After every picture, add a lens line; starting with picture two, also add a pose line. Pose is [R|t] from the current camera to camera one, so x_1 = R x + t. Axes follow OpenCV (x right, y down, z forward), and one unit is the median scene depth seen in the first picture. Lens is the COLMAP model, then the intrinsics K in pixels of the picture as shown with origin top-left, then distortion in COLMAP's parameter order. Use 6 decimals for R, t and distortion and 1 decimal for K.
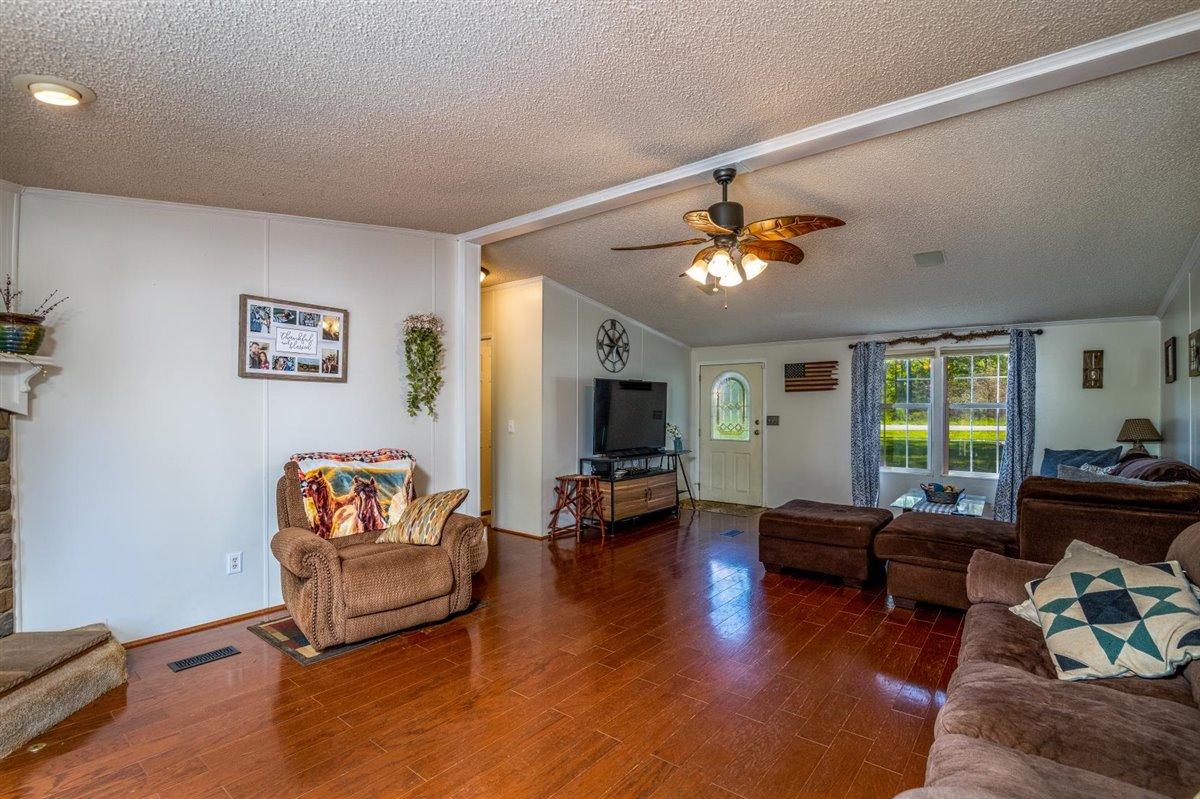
lens RADIAL K [[559.9, 0, 618.0], [0, 559.9, 407.7], [0, 0, 1]] dist [-0.012175, -0.000122]
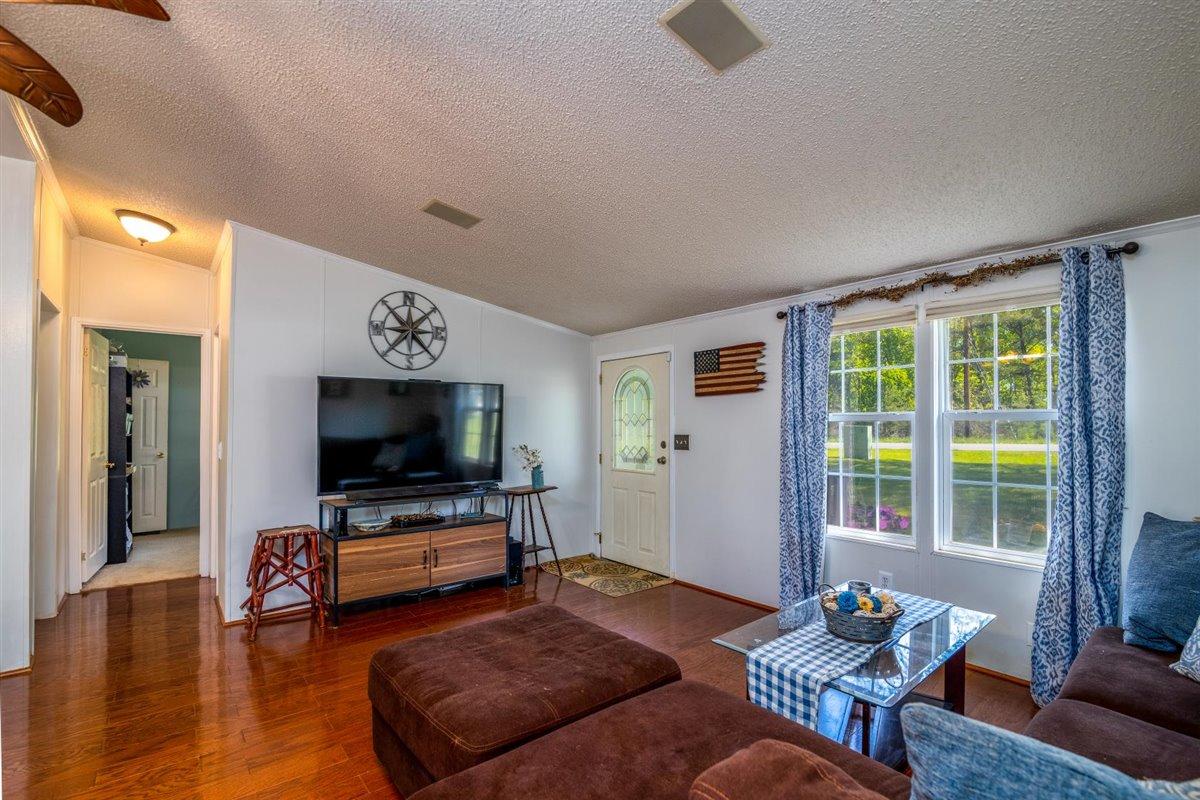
lens RADIAL K [[559.9, 0, 618.0], [0, 559.9, 408.2], [0, 0, 1]] dist [-0.012175, -0.000122]
pose [[0.974557, -0.009747, -0.223926, 0.393849], [0.003047, 0.999538, -0.030248, 0.003964], [0.224117, 0.028796, 0.974137, 0.413213]]
